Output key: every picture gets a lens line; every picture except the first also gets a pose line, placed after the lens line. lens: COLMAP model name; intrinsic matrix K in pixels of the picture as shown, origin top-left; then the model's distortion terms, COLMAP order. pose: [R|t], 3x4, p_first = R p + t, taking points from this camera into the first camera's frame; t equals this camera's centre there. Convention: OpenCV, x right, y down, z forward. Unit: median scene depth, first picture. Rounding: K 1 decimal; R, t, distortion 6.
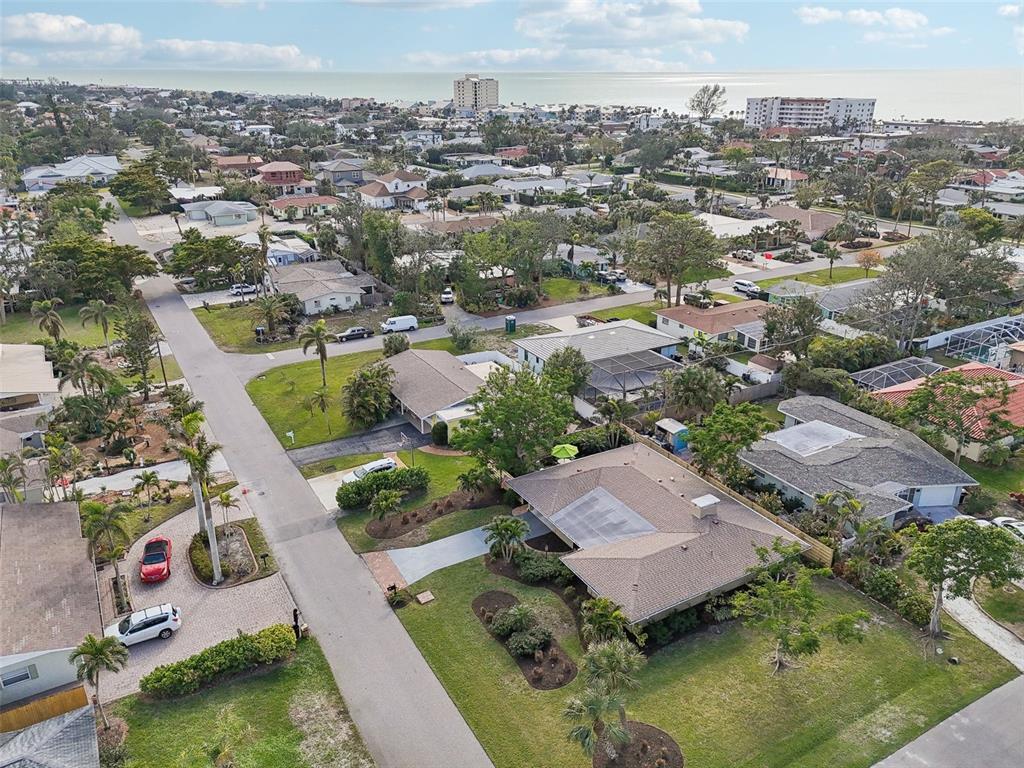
lens RADIAL K [[768.0, 0, 507.0], [0, 768.0, 385.5], [0, 0, 1]] dist [0.040764, -0.004247]
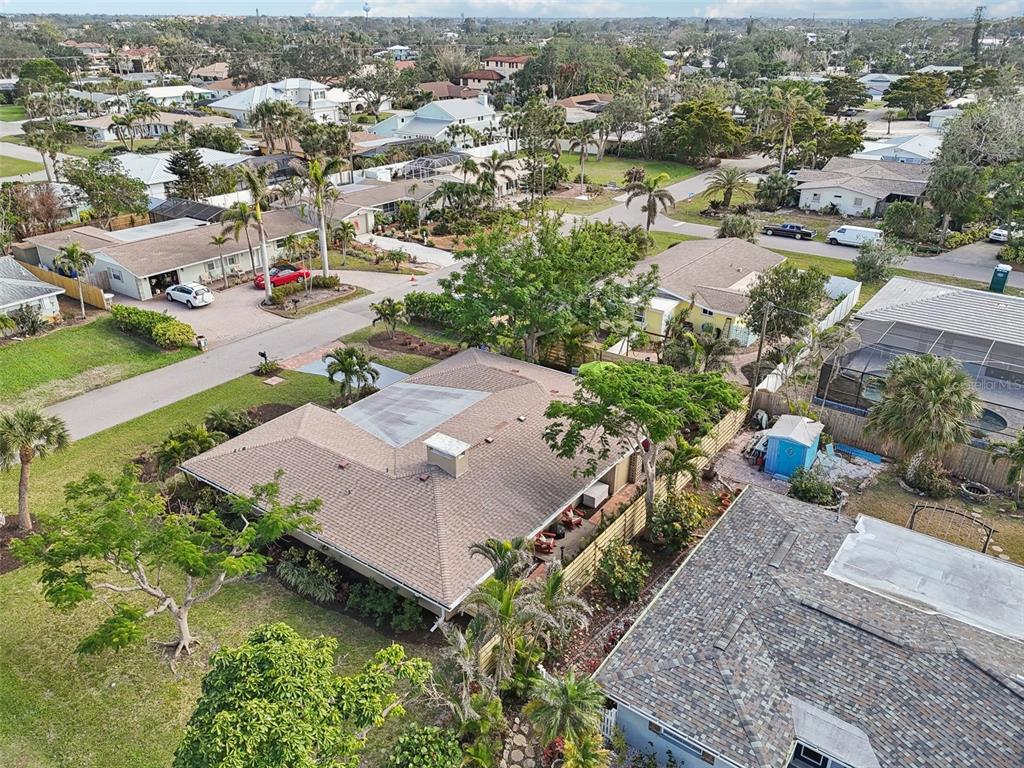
lens RADIAL K [[768.0, 0, 507.0], [0, 768.0, 385.5], [0, 0, 1]] dist [0.040764, -0.004247]
pose [[0.405189, 0.397809, -0.823147, 0.615148], [-0.352225, 0.898791, 0.260985, -0.047129], [0.843659, 0.184184, 0.504298, 0.618788]]
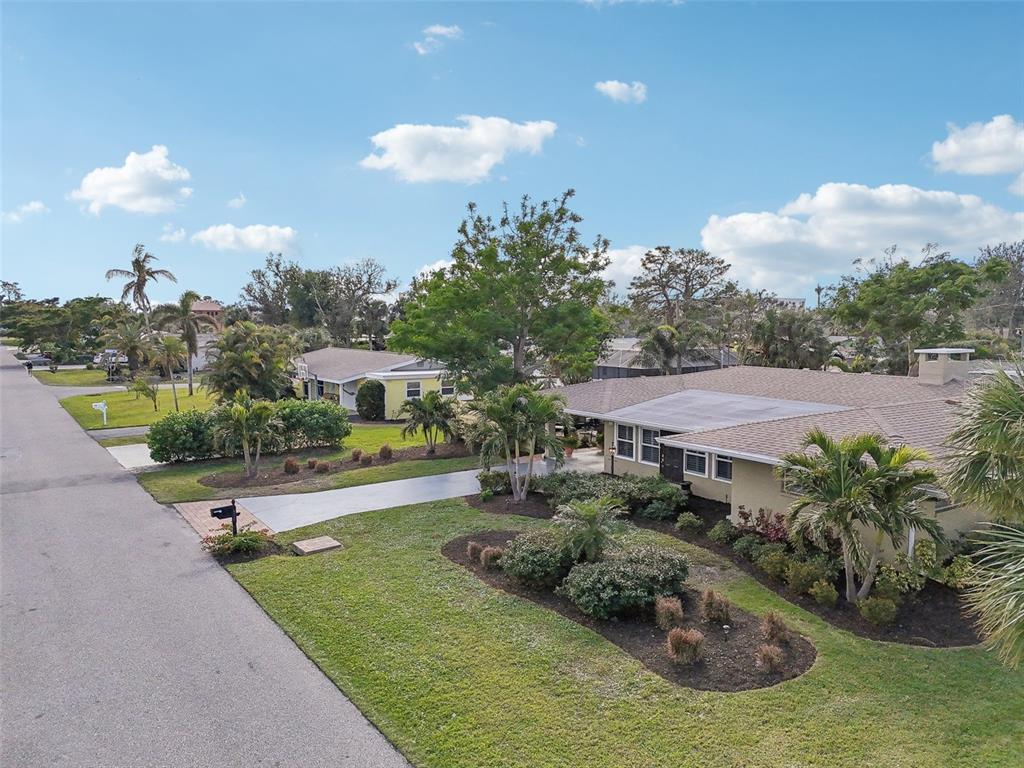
lens RADIAL K [[753.5, 0, 512.0], [0, 753.5, 384.0], [0, 0, 1]] dist [0.050492, -0.004473]
pose [[0.996119, -0.014008, 0.086890, -0.033459], [0.039786, 0.952288, -0.302595, 0.253582], [-0.078506, 0.304878, 0.949150, 0.494263]]
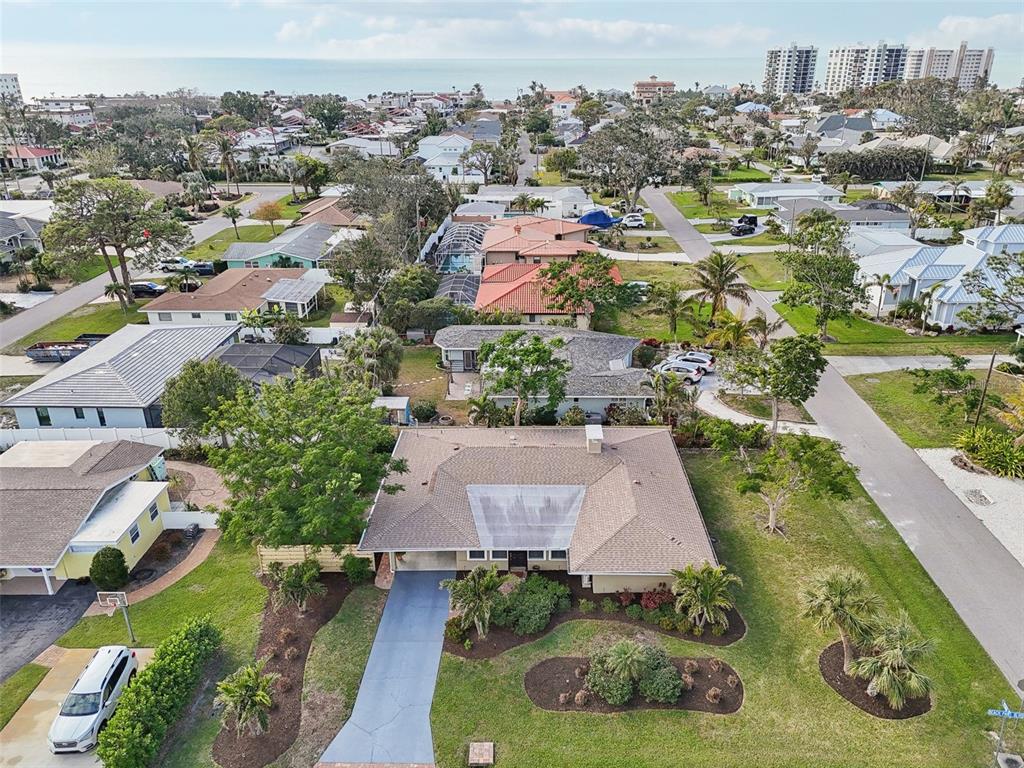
lens RADIAL K [[753.5, 0, 512.0], [0, 753.5, 384.0], [0, 0, 1]] dist [0.050492, -0.004473]
pose [[0.506774, -0.342945, 0.790929, -0.377263], [0.332485, 0.924239, 0.187715, -0.079055], [-0.795383, 0.167843, 0.582404, 0.475268]]
